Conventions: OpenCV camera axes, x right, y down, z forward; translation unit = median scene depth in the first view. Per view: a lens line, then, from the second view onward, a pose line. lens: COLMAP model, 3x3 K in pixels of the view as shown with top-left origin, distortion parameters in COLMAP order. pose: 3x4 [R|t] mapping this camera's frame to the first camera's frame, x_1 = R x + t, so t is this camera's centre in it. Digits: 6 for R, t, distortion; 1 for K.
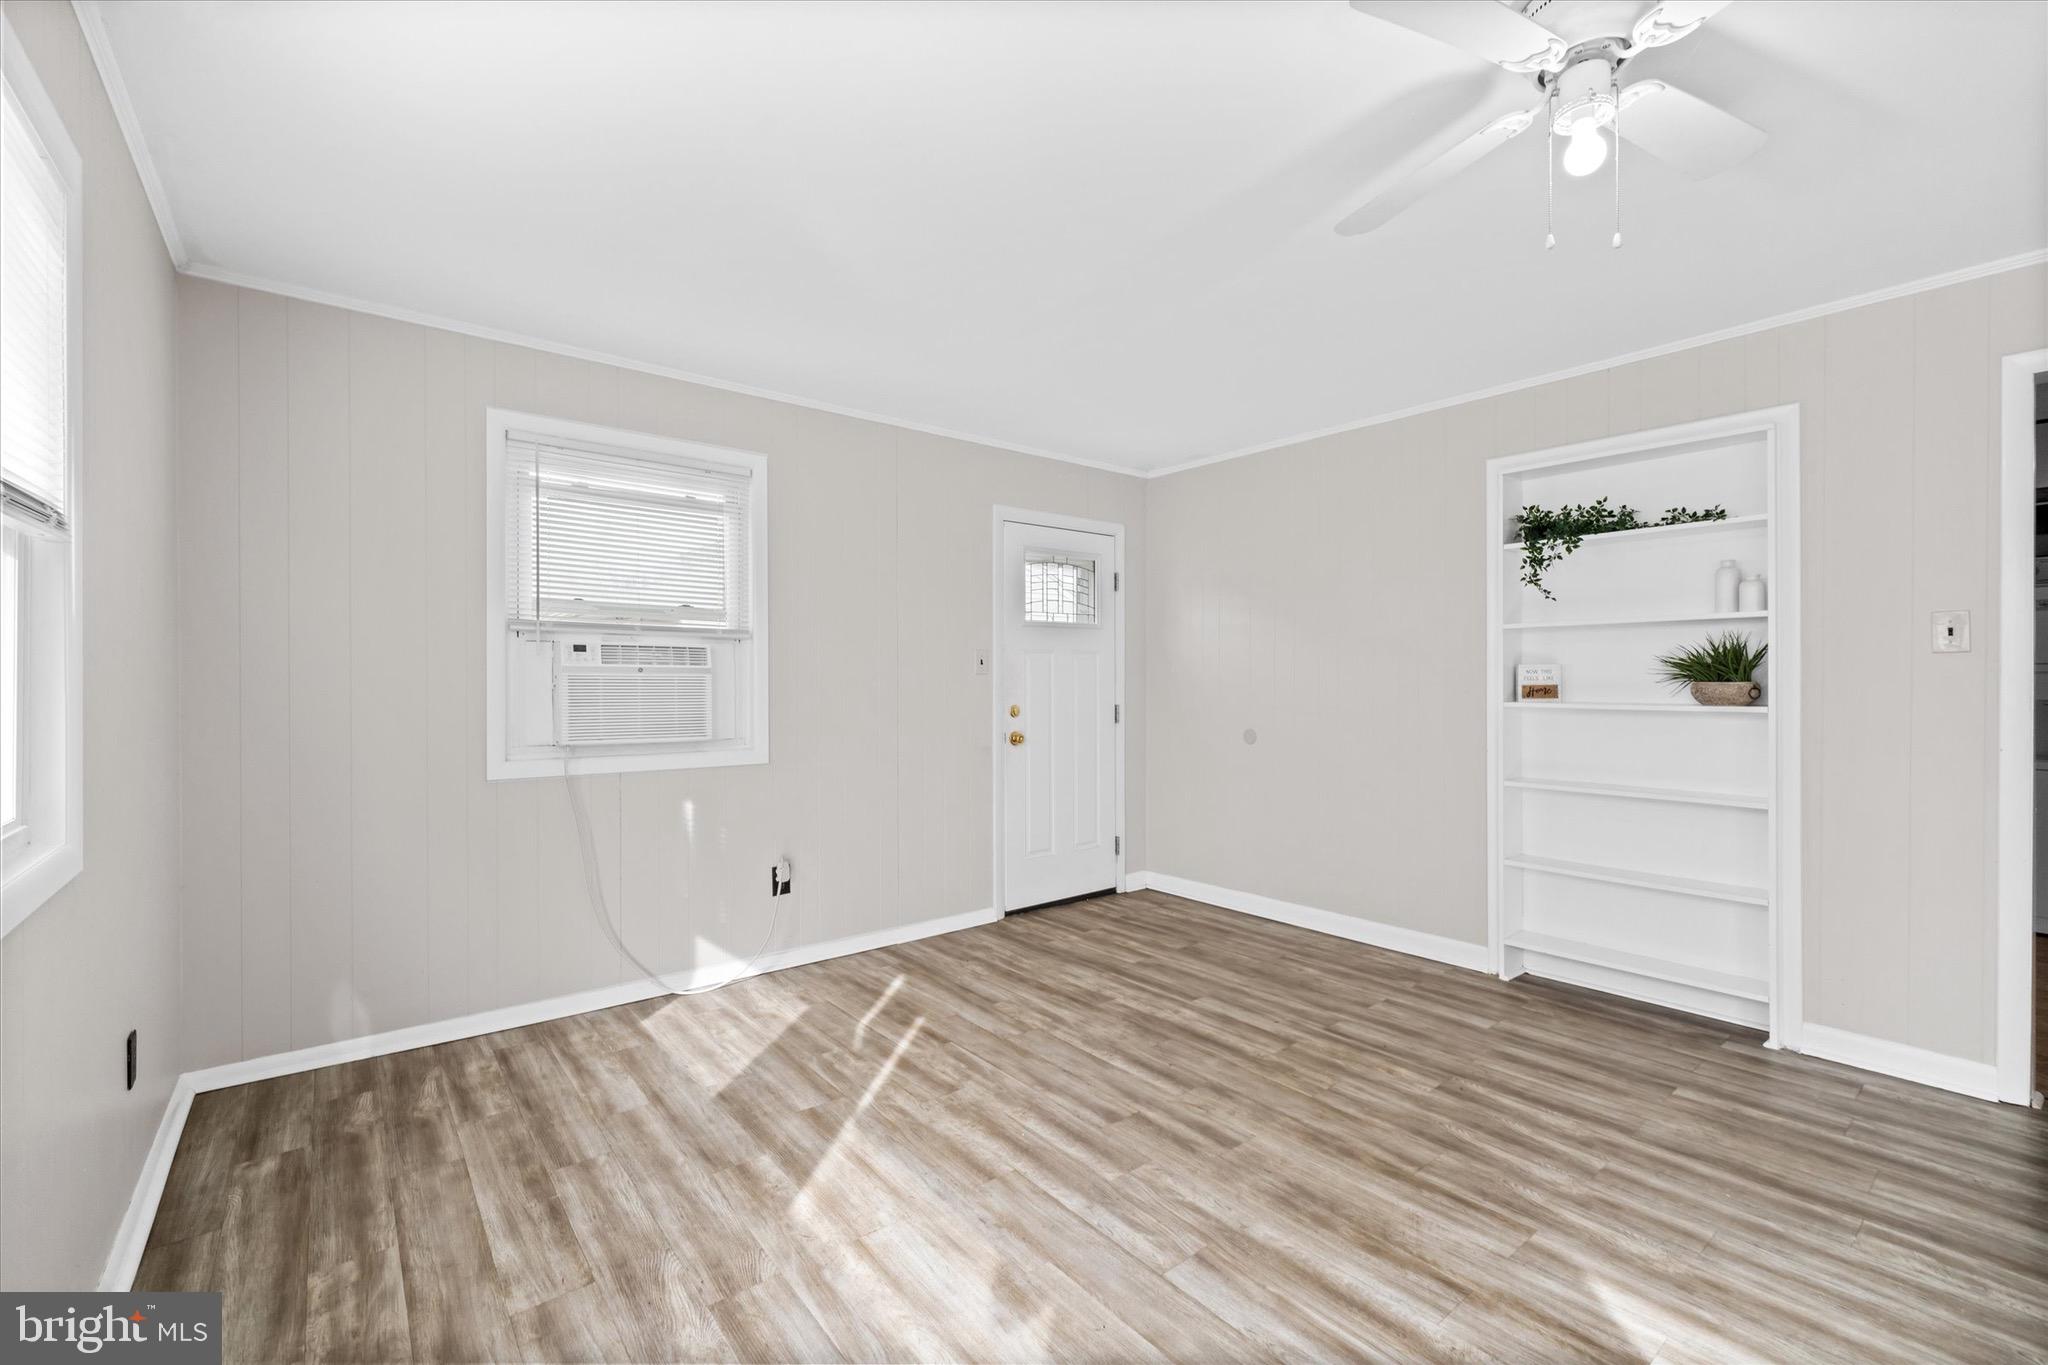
lens RADIAL K [[1000.9, 0, 1027.5], [0, 1000.9, 680.7], [0, 0, 1]] dist [0.000217, -0.000122]
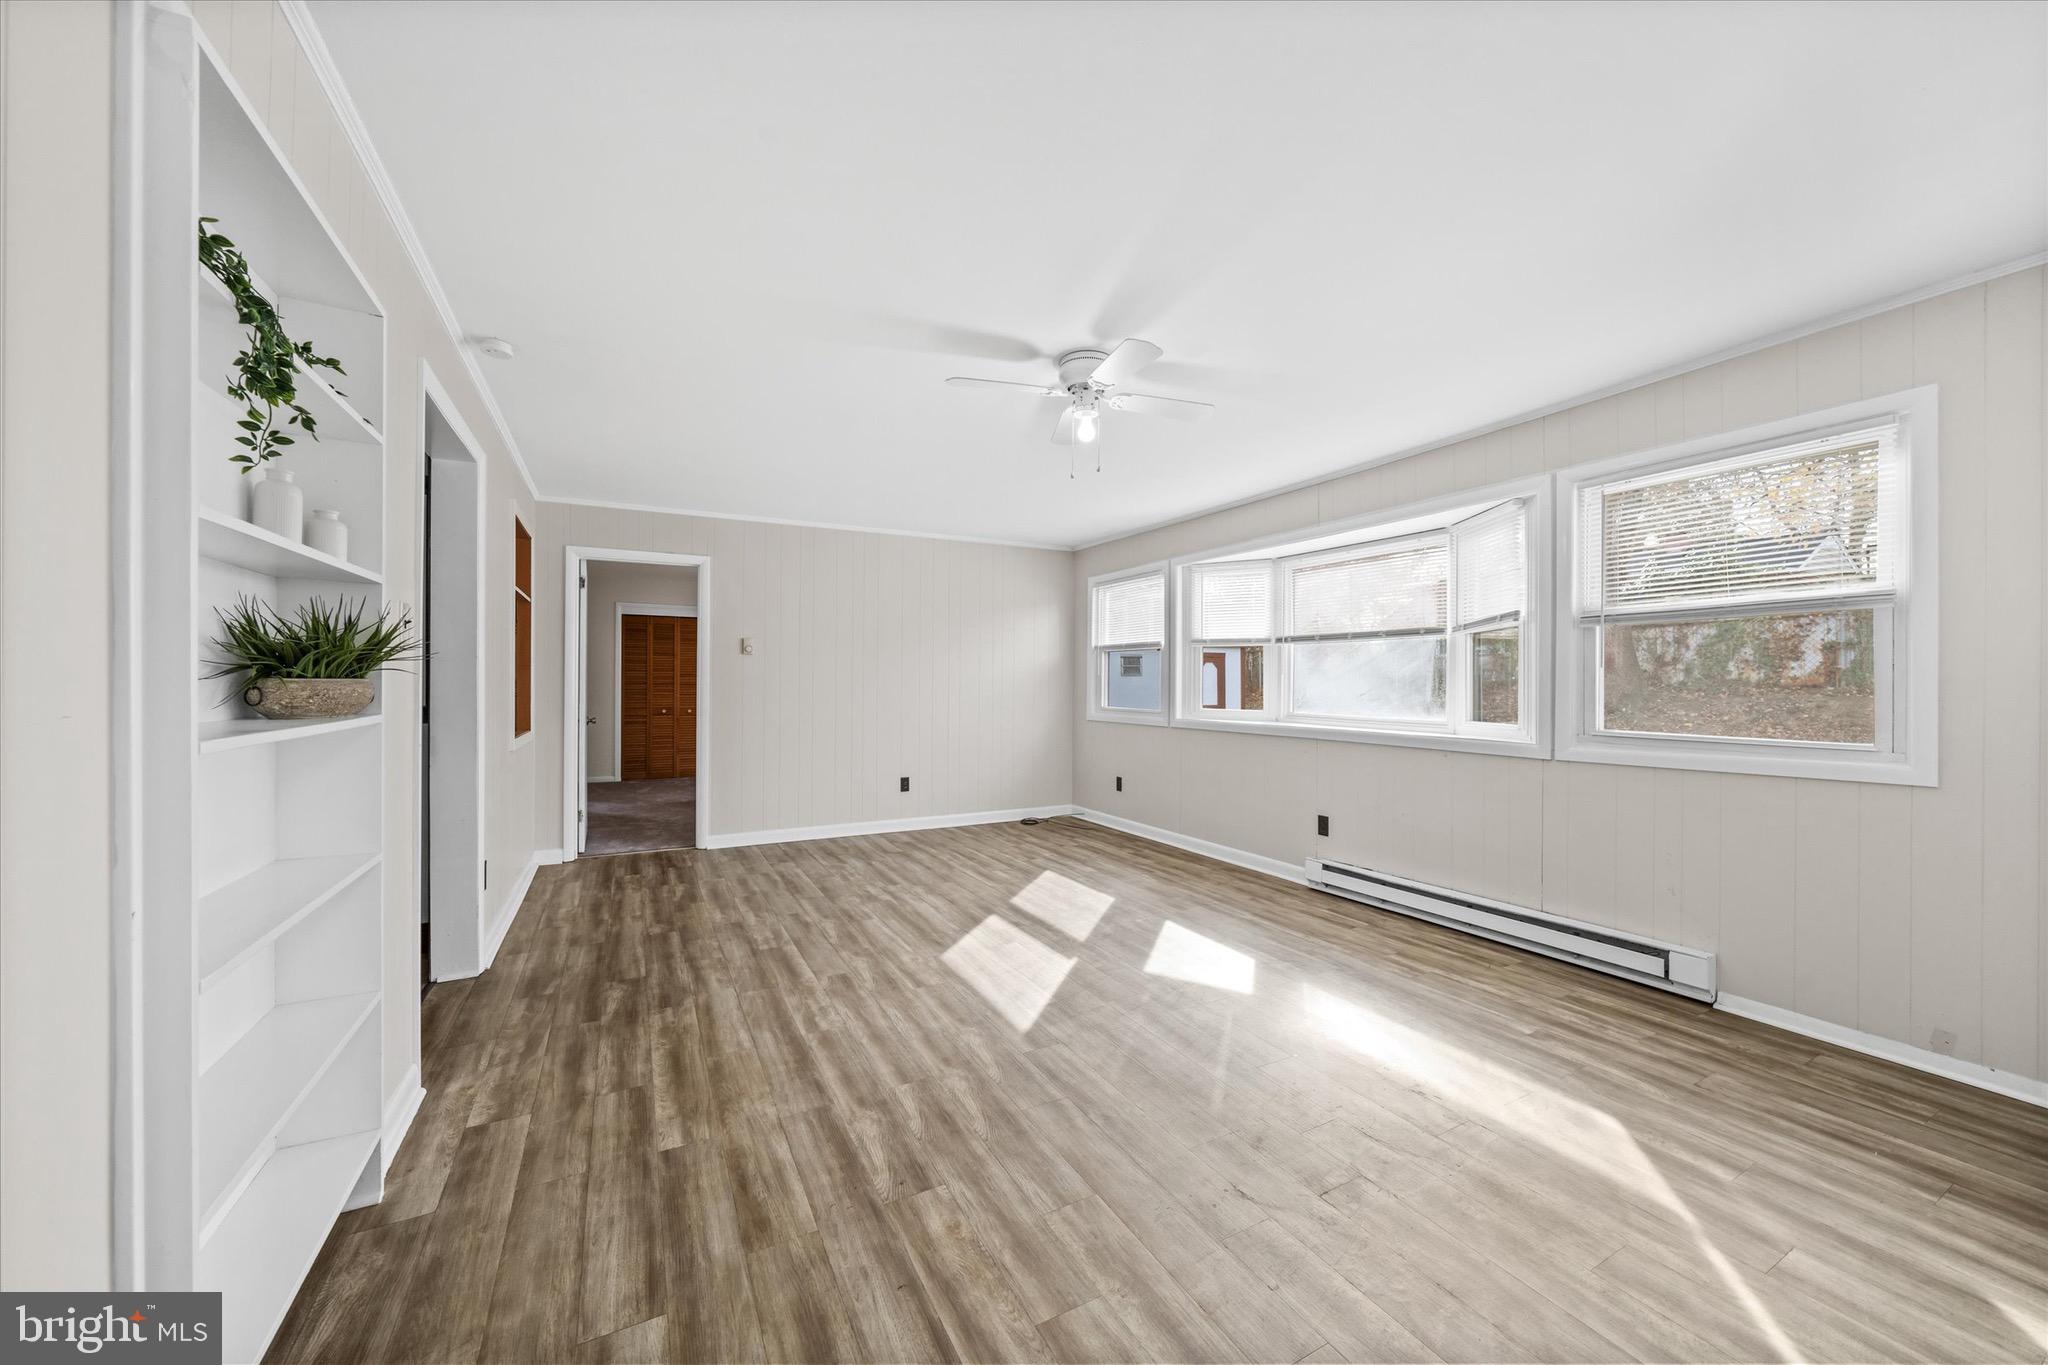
lens RADIAL K [[844.7, 0, 1020.1], [0, 844.7, 676.1], [0, 0, 1]] dist [-0.012924, -0.000735]
pose [[-0.984541, 0.000679, 0.175152, 0.252257], [0.000342, 0.999998, -0.001953, 0.004801], [-0.175153, -0.001863, -0.984539, 1.864124]]
